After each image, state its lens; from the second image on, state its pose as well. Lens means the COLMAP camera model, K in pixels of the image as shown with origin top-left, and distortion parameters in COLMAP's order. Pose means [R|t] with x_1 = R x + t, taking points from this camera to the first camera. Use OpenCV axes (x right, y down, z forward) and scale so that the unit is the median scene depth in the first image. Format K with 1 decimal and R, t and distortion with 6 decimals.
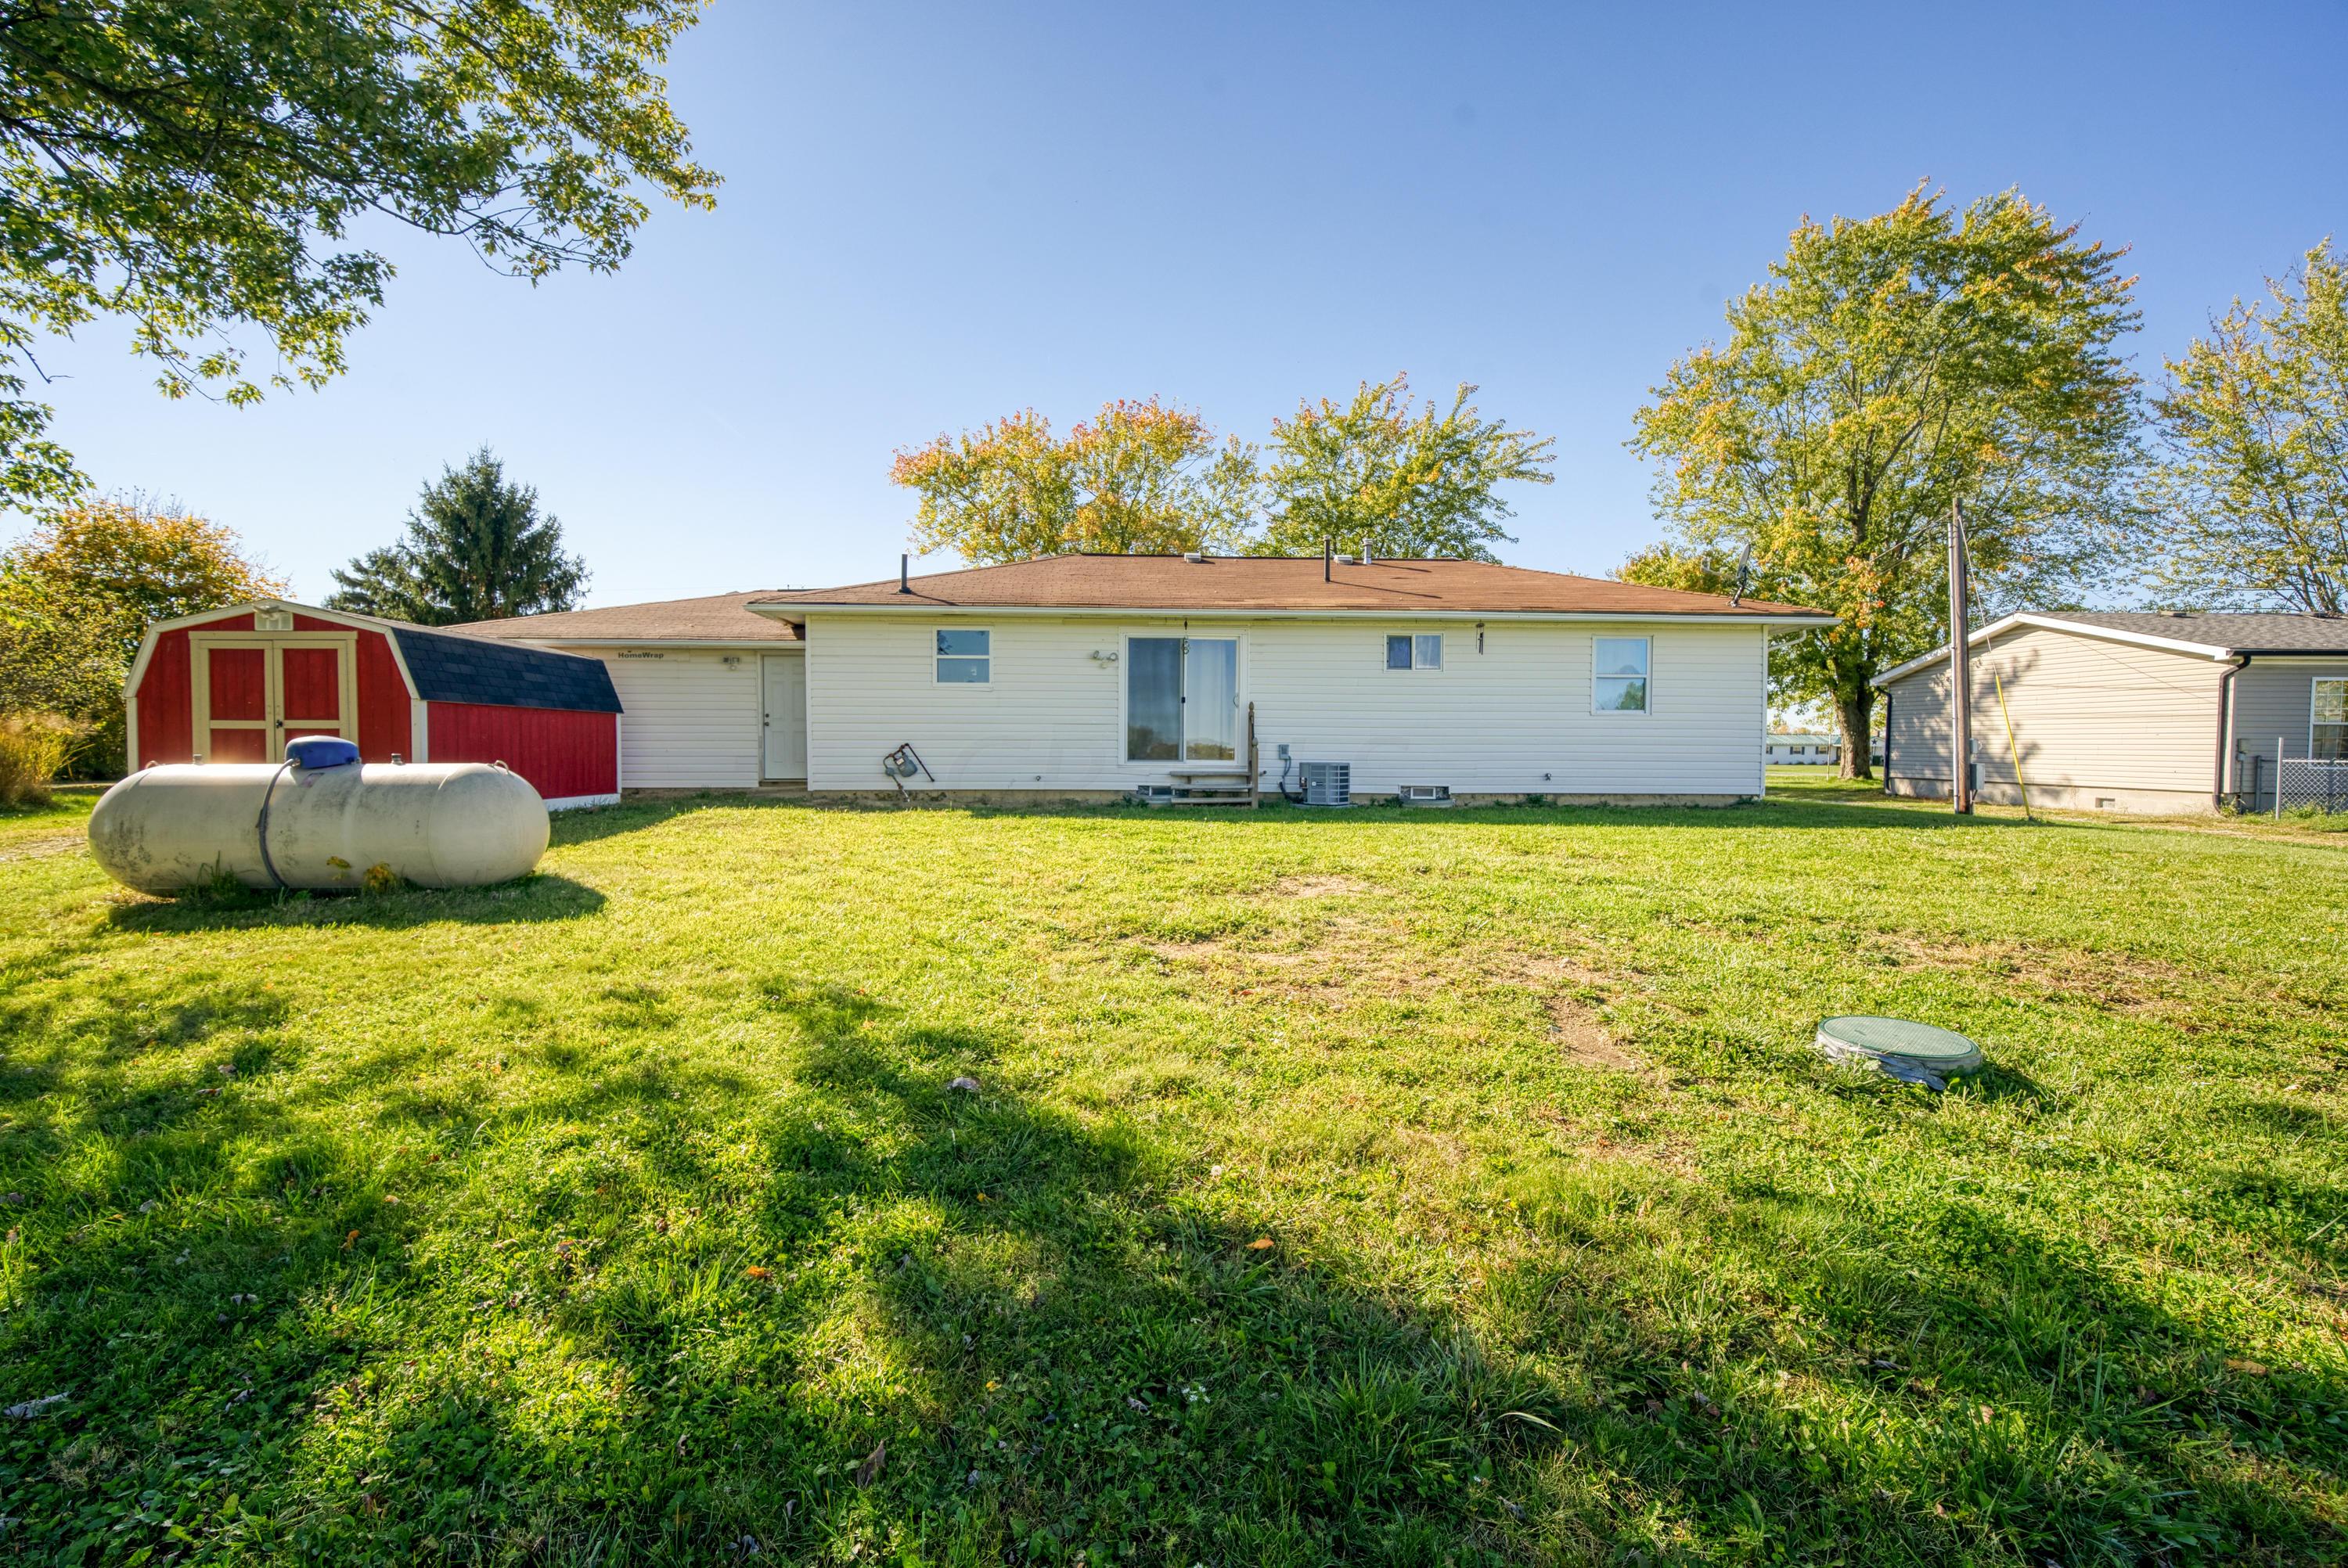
lens RADIAL K [[1031.9, 0, 1169.2], [0, 1031.9, 788.0], [0, 0, 1]] dist [0.004233, -0.000021]
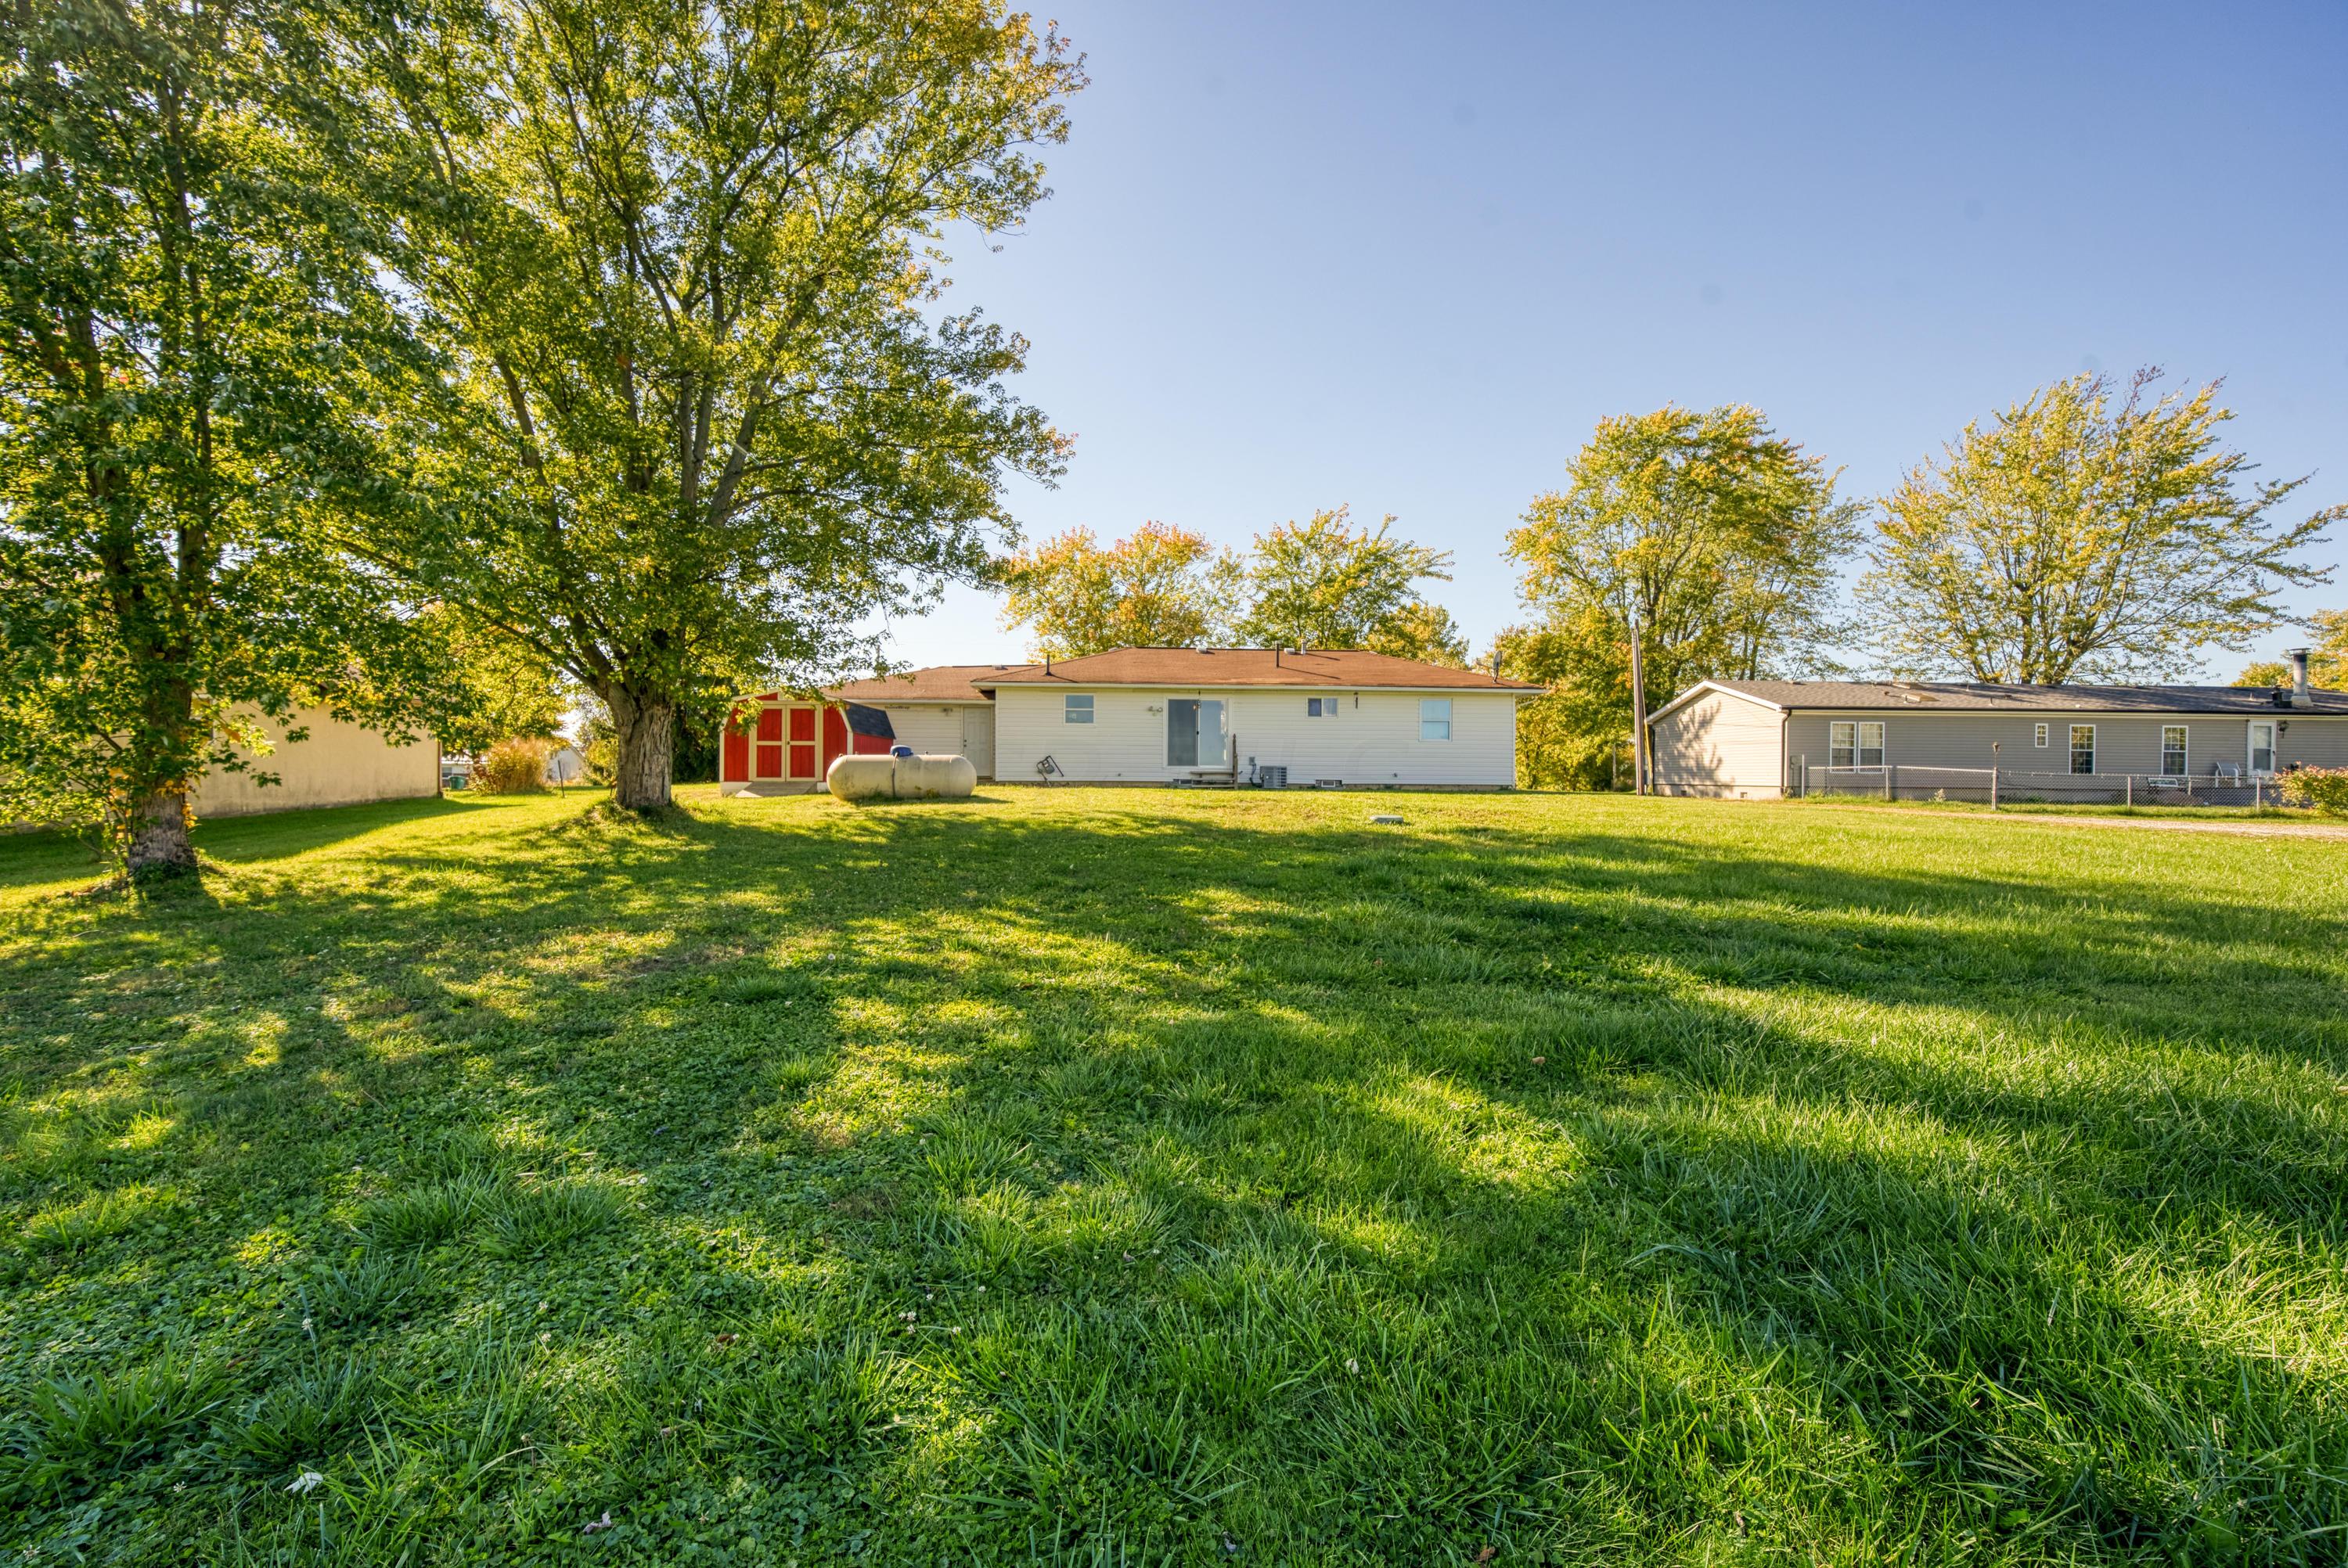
lens RADIAL K [[1031.9, 0, 1176.5], [0, 1031.9, 781.1], [0, 0, 1]] dist [0.004233, -0.000021]
pose [[0.999944, 0.001944, 0.010400, -0.038808], [-0.001559, 0.999316, -0.036945, 0.062412], [-0.010464, 0.036927, 0.999263, -0.754487]]
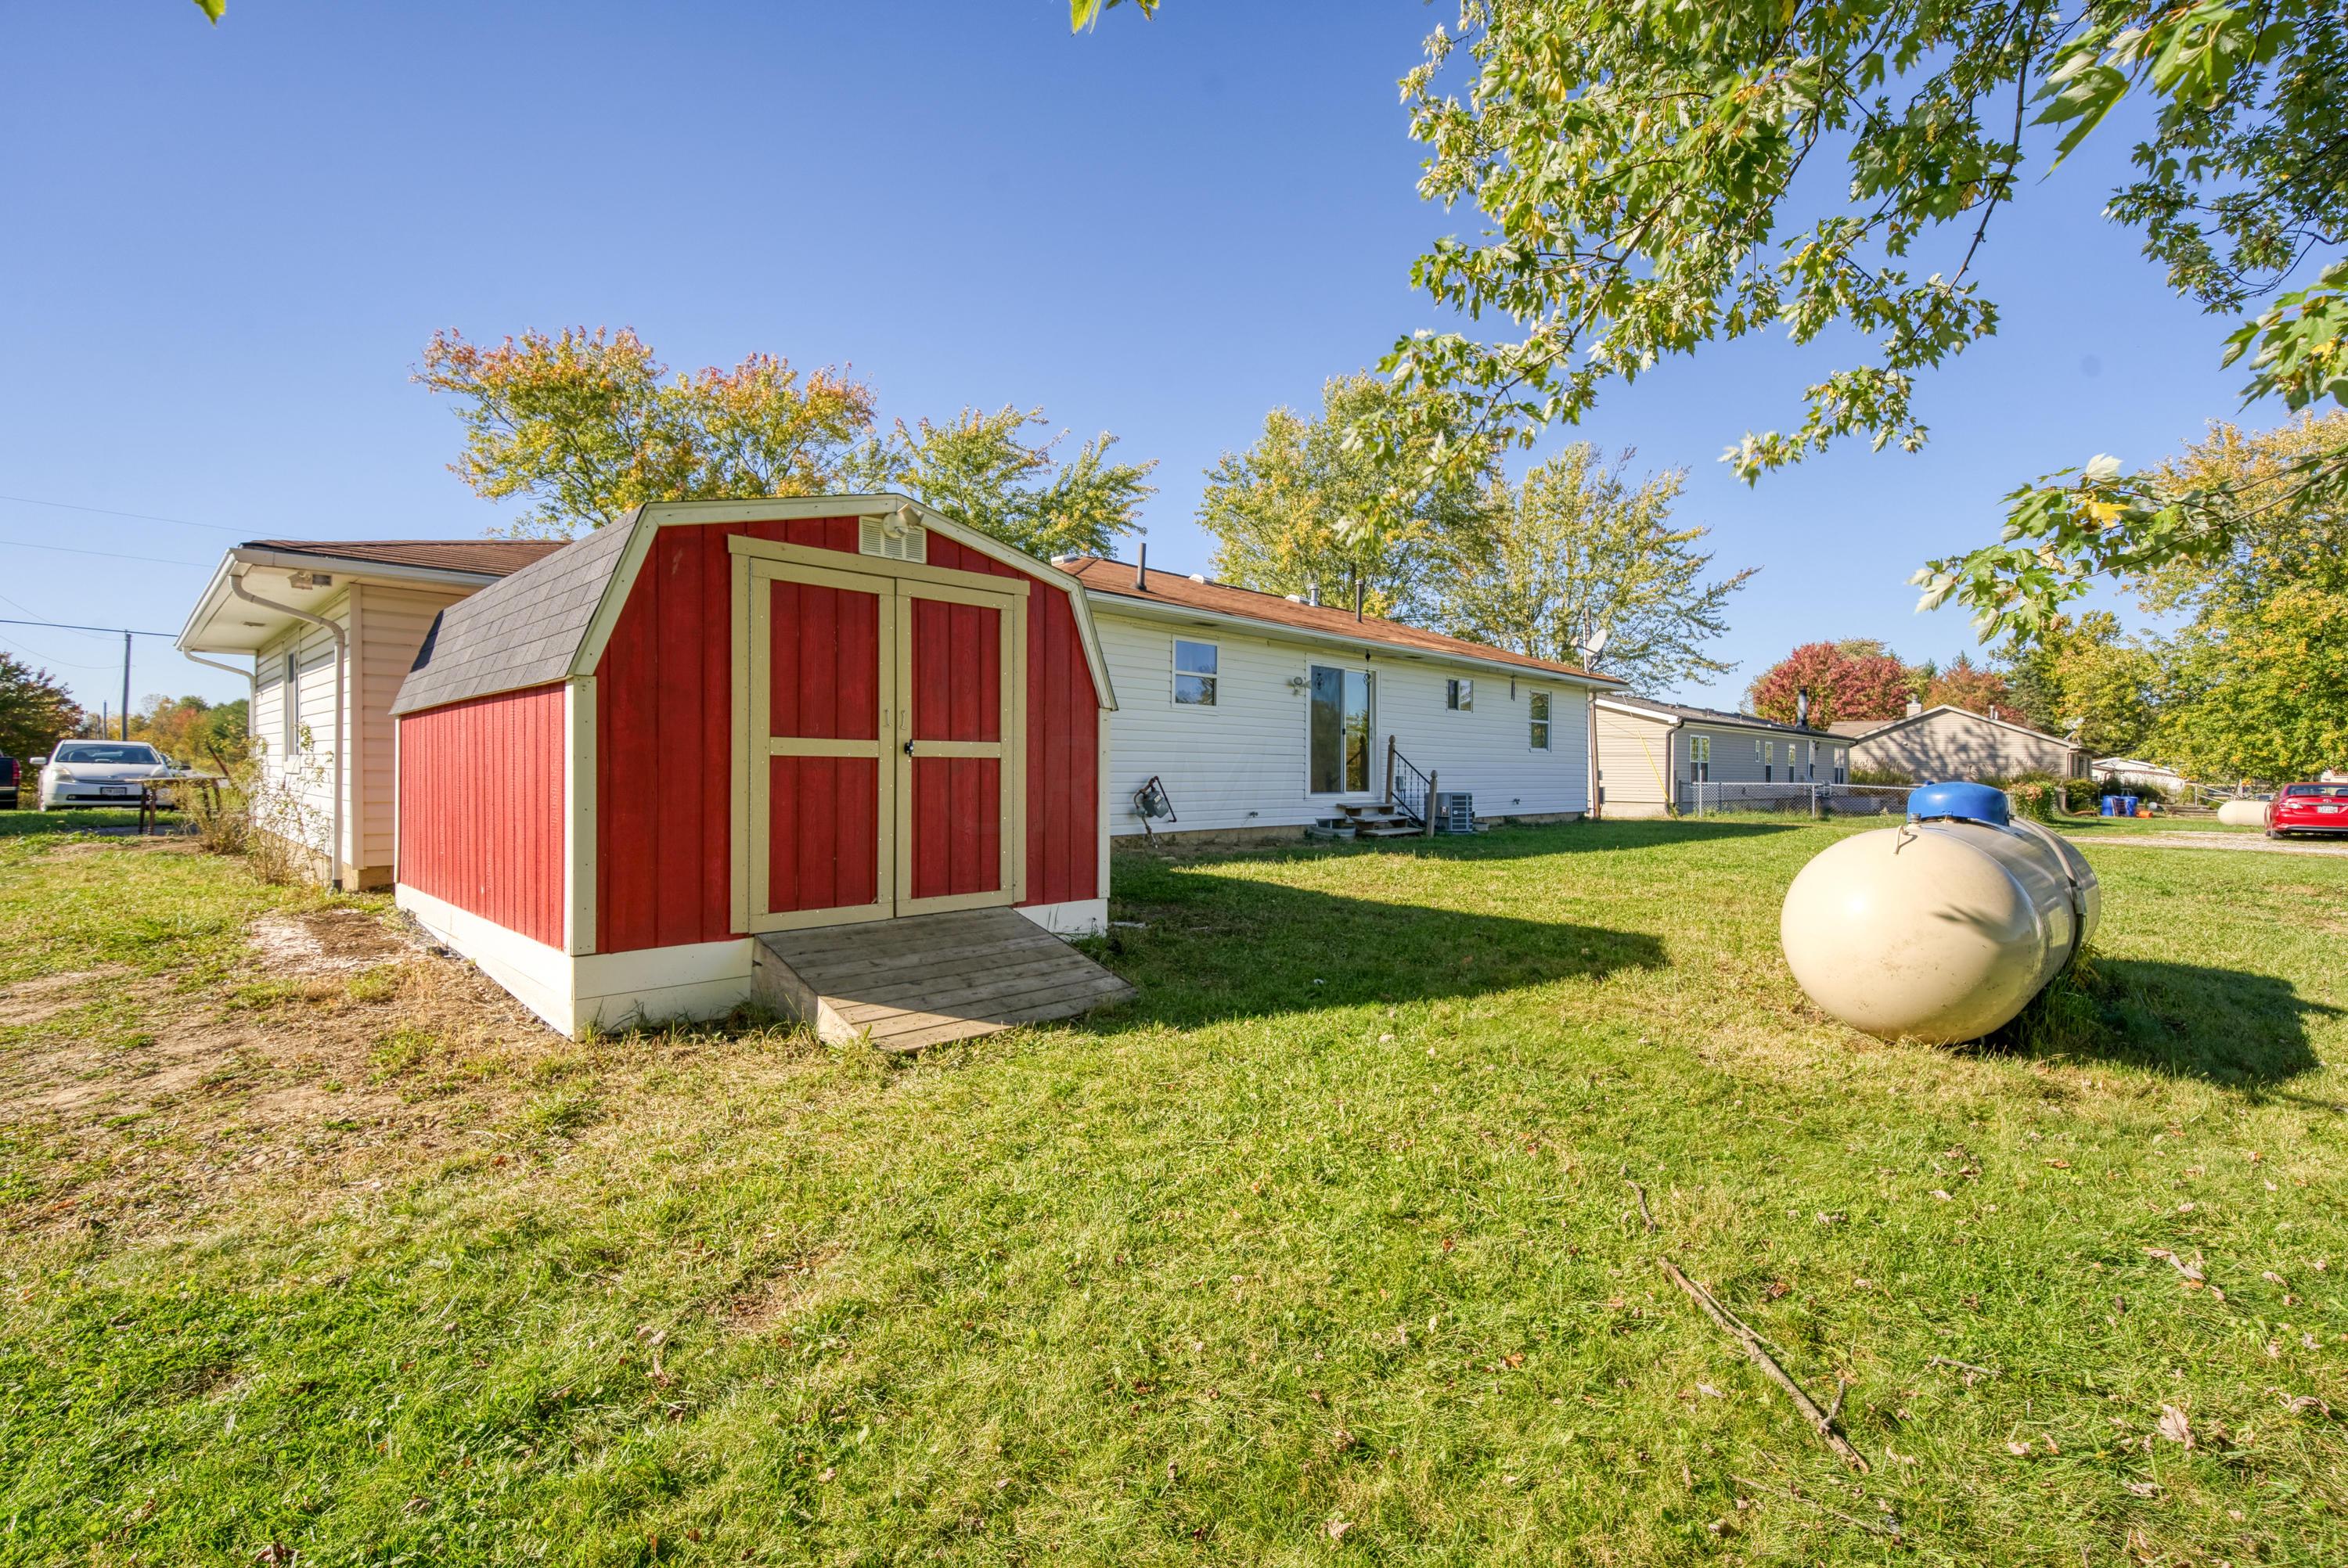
lens RADIAL K [[1031.9, 0, 1169.2], [0, 1031.9, 777.4], [0, 0, 1]] dist [0.004233, -0.000021]
pose [[0.724596, -0.003597, 0.689164, -0.703110], [0.024652, 0.999482, -0.020702, -0.021965], [-0.688732, 0.031990, 0.724310, 0.353795]]
